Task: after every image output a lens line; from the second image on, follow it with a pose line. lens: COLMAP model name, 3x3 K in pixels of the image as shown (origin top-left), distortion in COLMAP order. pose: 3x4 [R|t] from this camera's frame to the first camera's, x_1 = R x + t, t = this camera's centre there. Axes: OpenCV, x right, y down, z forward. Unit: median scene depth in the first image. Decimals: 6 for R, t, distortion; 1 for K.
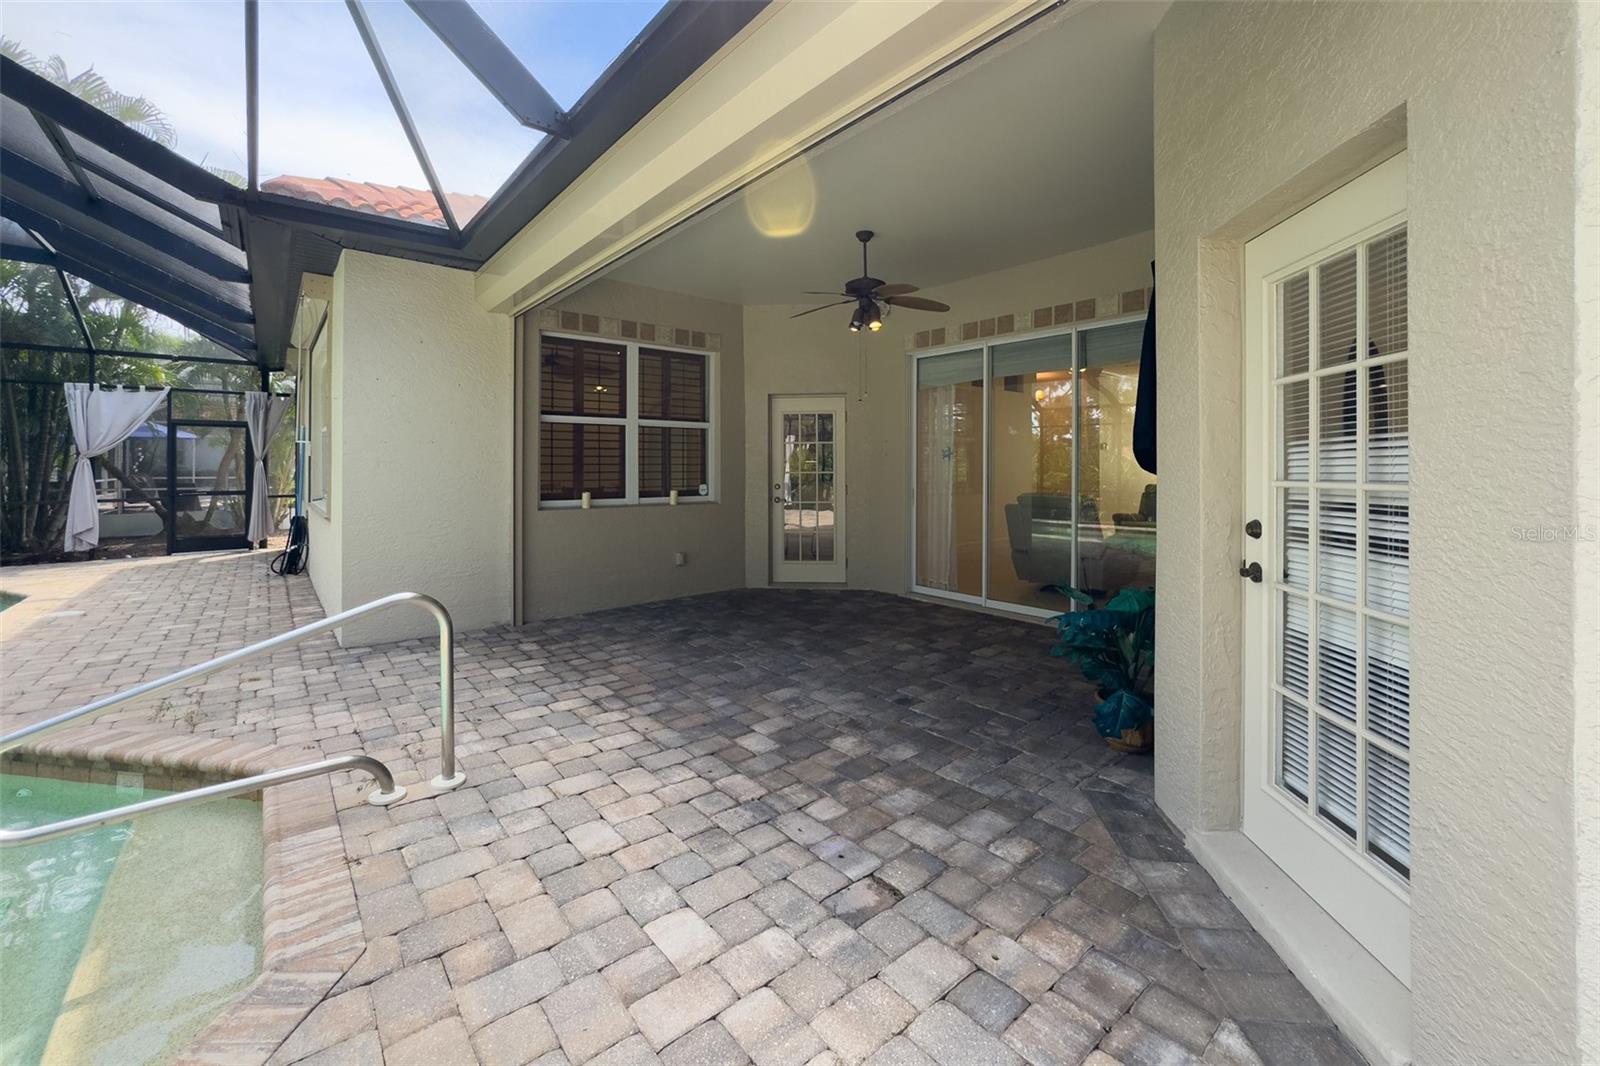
lens RADIAL K [[655.9, 0, 802.6], [0, 655.9, 463.4], [0, 0, 1]] dist [-0.036316, 0.016906]
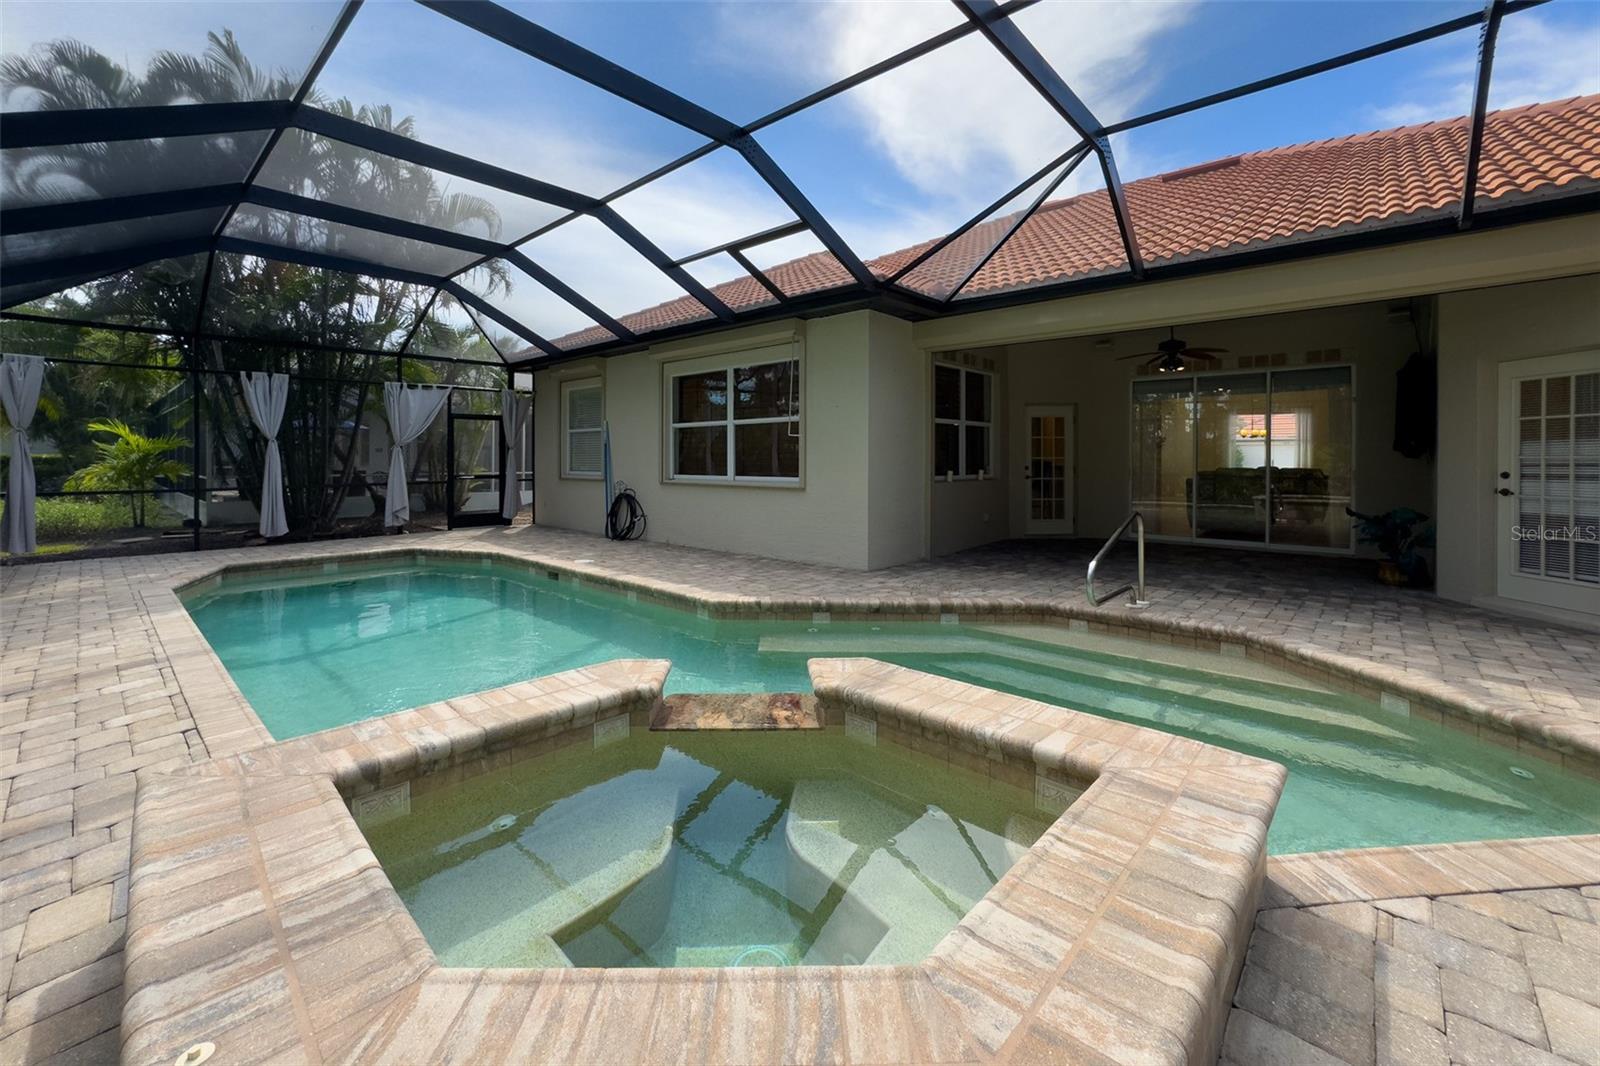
lens RADIAL K [[655.9, 0, 802.6], [0, 655.9, 463.4], [0, 0, 1]] dist [-0.036316, 0.016906]
pose [[0.990125, -0.000755, 0.140184, -0.811515], [-0.001322, 0.999891, 0.014725, 0.006535], [-0.140179, -0.014765, 0.990016, -0.382752]]
